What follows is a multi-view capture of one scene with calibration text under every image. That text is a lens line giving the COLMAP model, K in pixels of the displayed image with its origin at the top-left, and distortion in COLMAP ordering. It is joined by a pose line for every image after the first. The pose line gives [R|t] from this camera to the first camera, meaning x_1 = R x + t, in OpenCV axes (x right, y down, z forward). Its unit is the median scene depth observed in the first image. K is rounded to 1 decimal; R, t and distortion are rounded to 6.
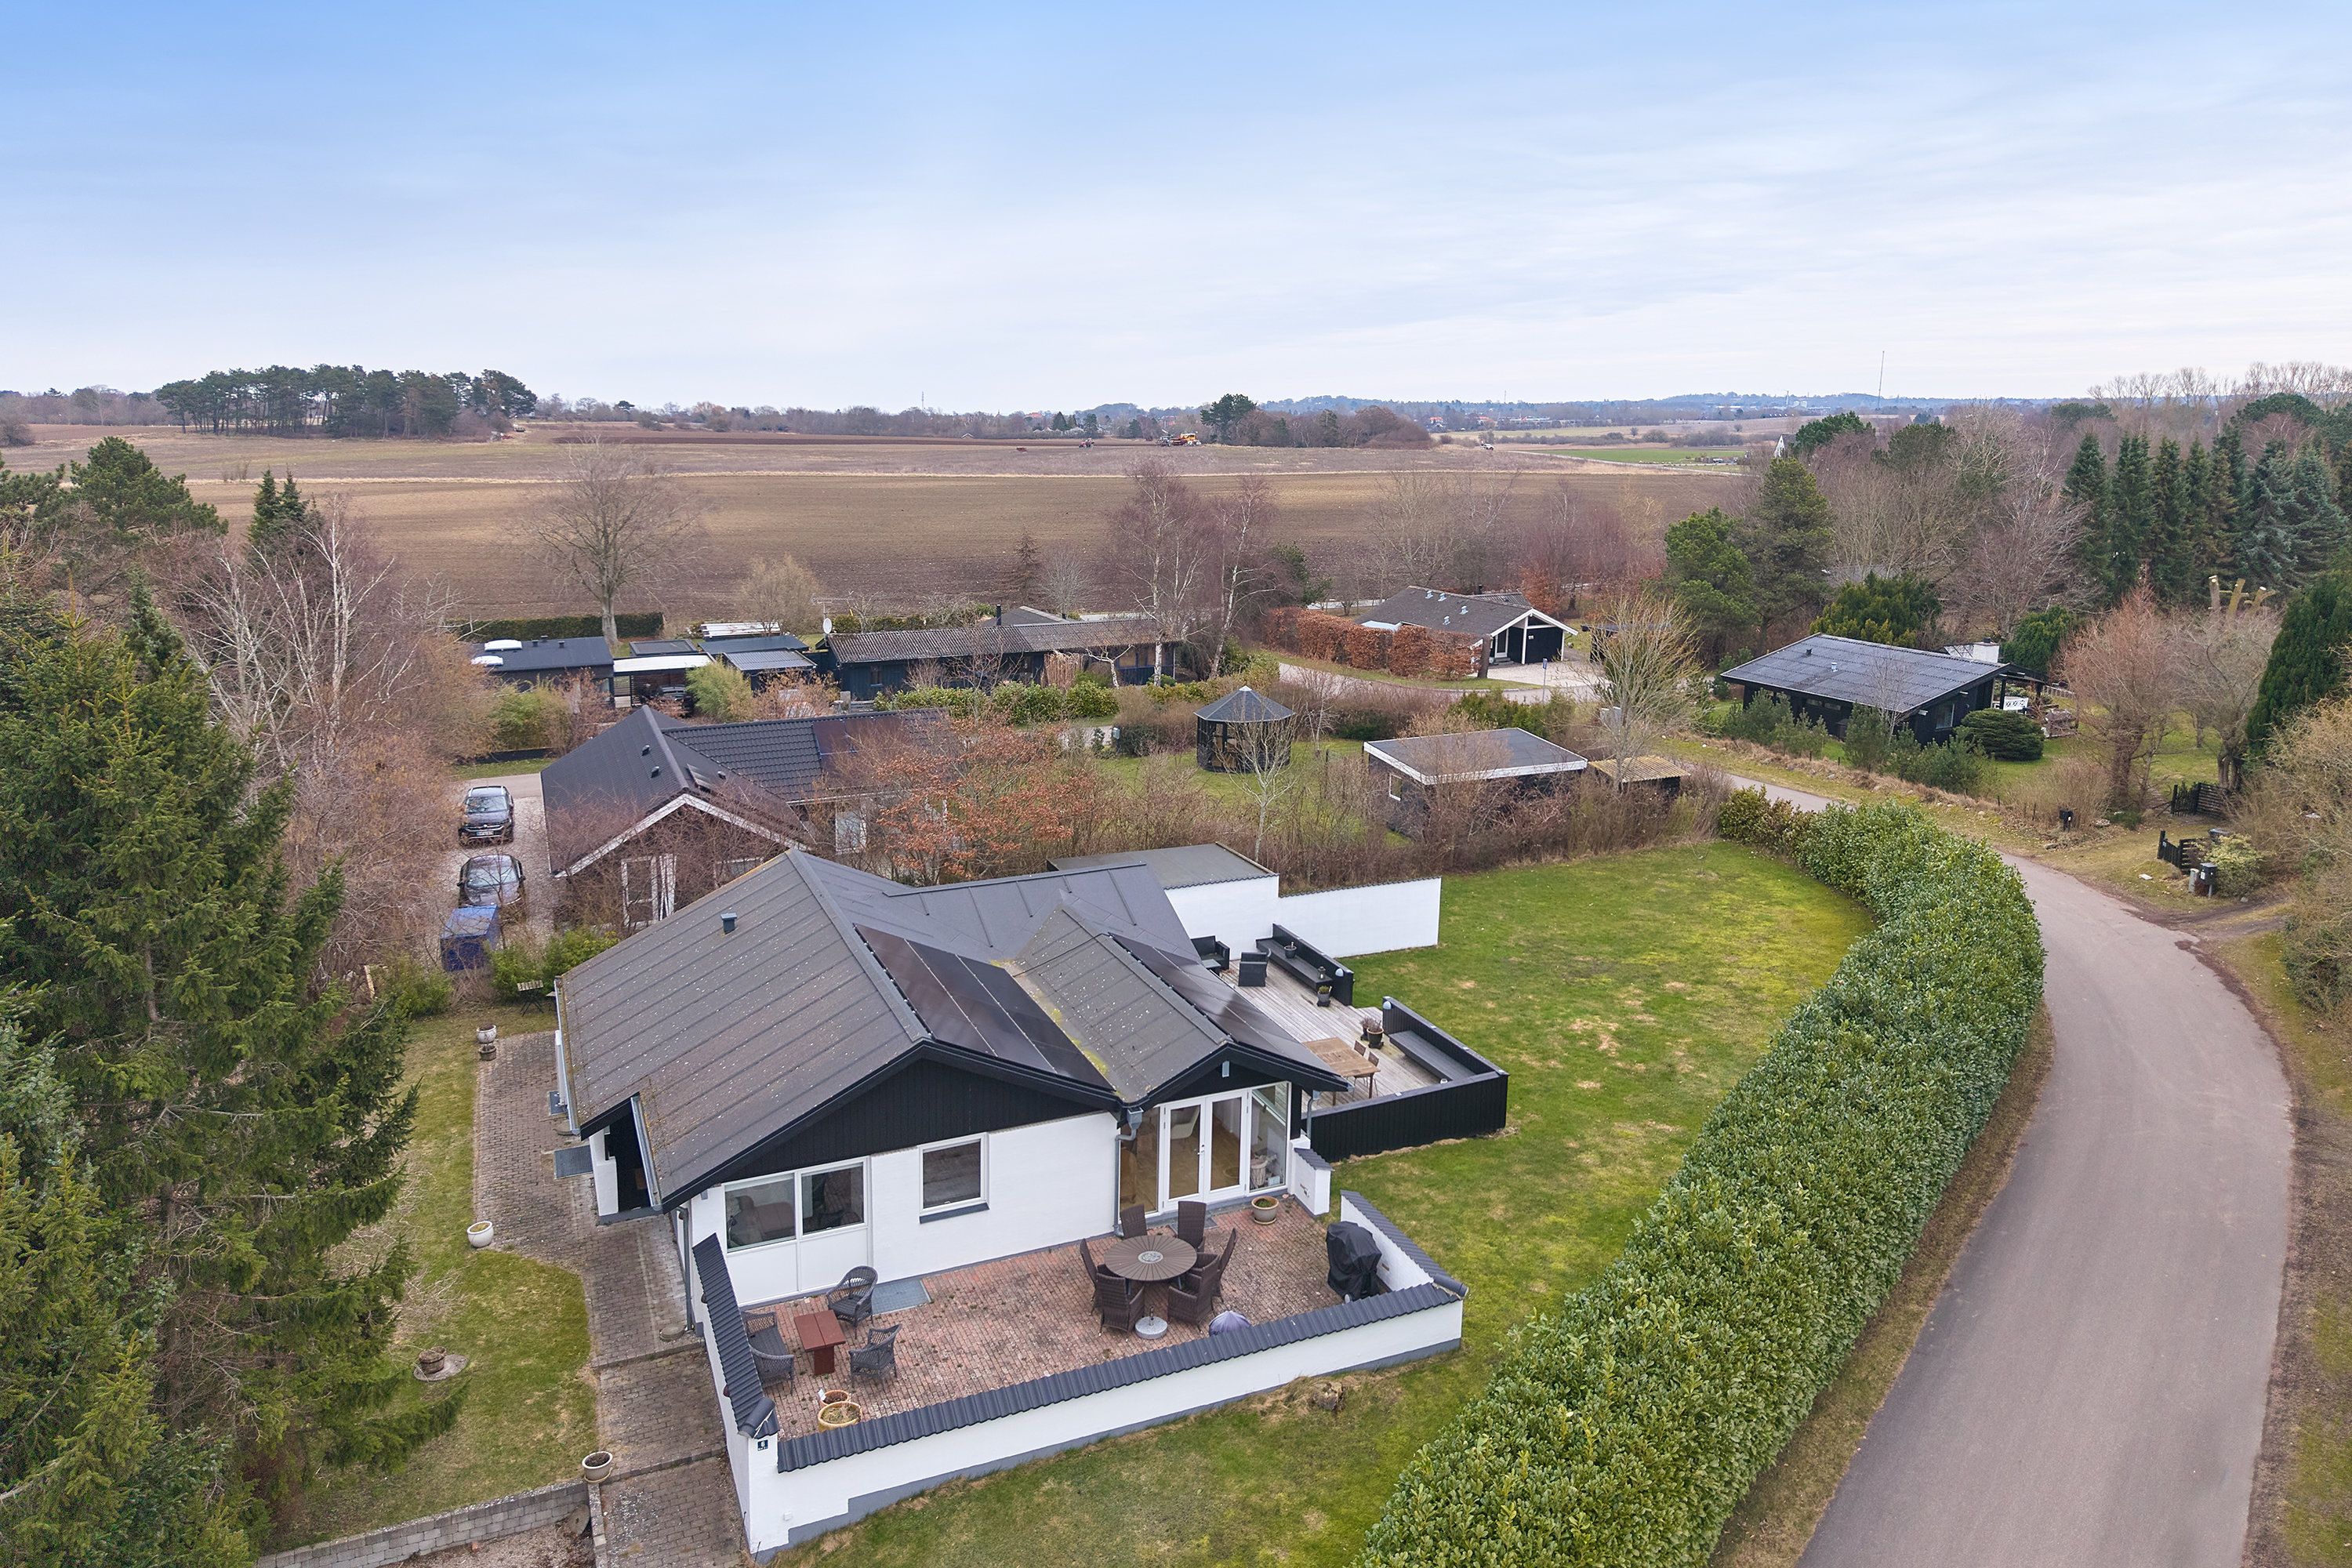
lens RADIAL K [[1644.5, 0, 1277.4], [0, 1644.5, 782.6], [0, 0, 1]] dist [0.015864, 0.000366]
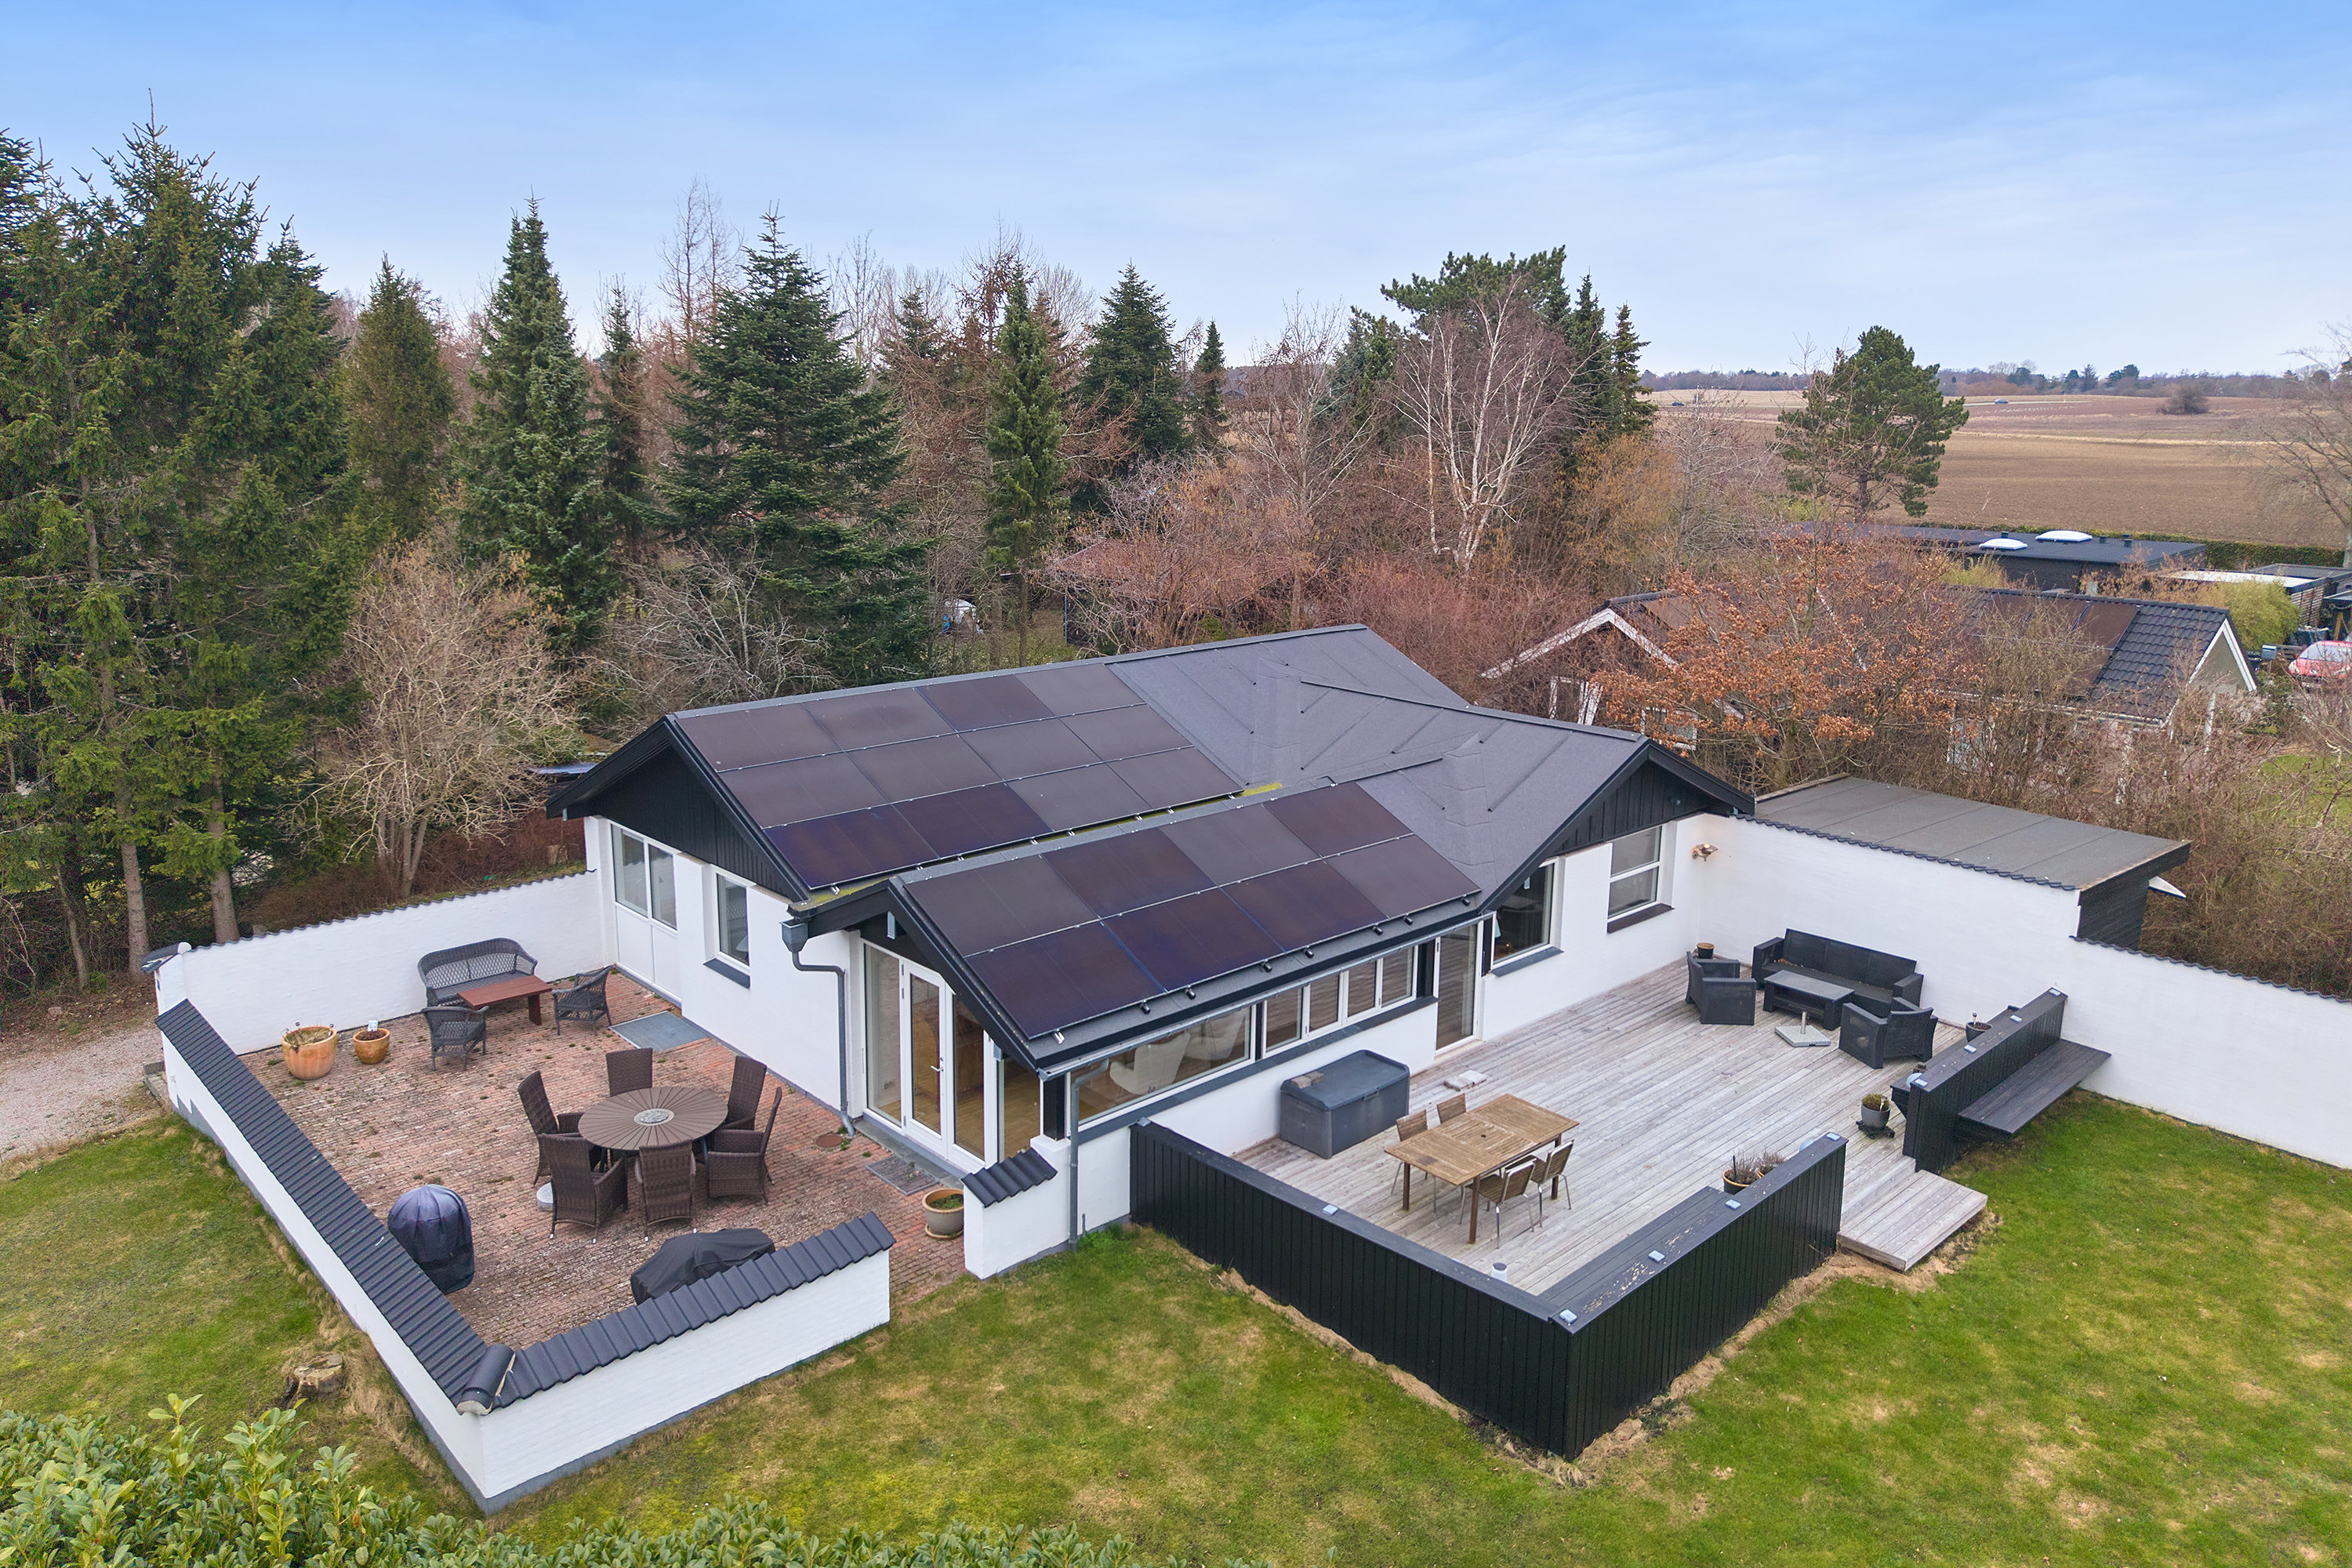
lens RADIAL K [[1615.6, 0, 1173.4], [0, 1615.6, 678.0], [0, 0, 1]] dist [0.027541, -0.026283]
pose [[0.322145, 0.173054, -0.930739, 0.405930], [-0.222839, 0.969387, 0.103111, 0.007155], [0.920090, 0.174189, 0.350846, 0.686921]]
